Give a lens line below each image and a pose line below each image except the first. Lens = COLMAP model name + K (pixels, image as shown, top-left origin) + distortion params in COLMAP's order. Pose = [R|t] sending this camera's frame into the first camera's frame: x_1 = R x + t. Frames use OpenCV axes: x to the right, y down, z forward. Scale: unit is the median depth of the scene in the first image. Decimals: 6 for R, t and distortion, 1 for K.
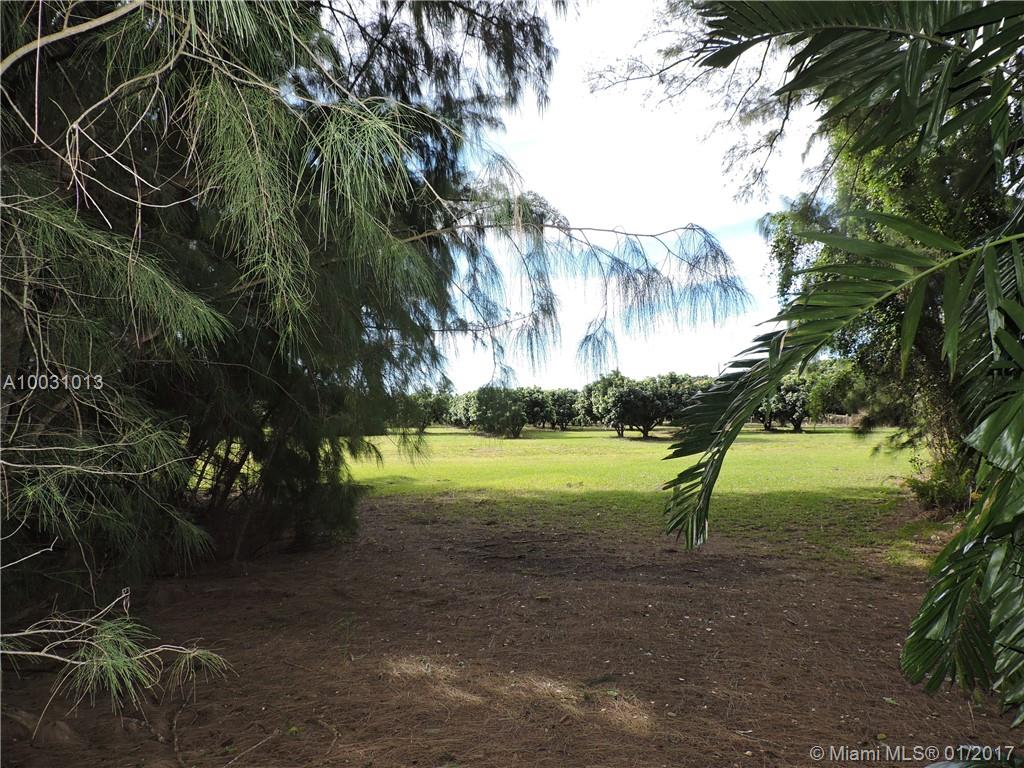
lens RADIAL K [[718.2, 0, 513.4], [0, 718.2, 389.4], [0, 0, 1]] dist [0.003262, 0.000359]
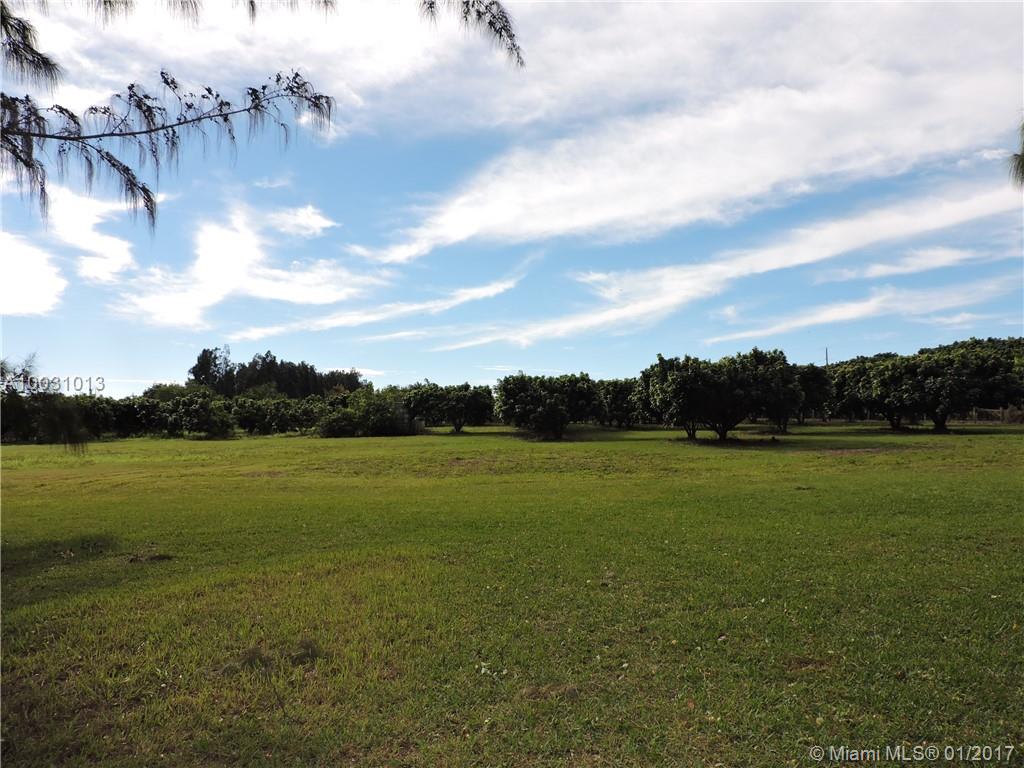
lens RADIAL K [[718.2, 0, 510.1], [0, 718.2, 380.5], [0, 0, 1]] dist [0.003262, 0.000359]
pose [[0.991962, -0.008692, -0.126240, 0.059839], [0.007546, 0.999926, -0.009547, 0.011103], [0.126314, 0.008518, 0.991954, 0.235170]]
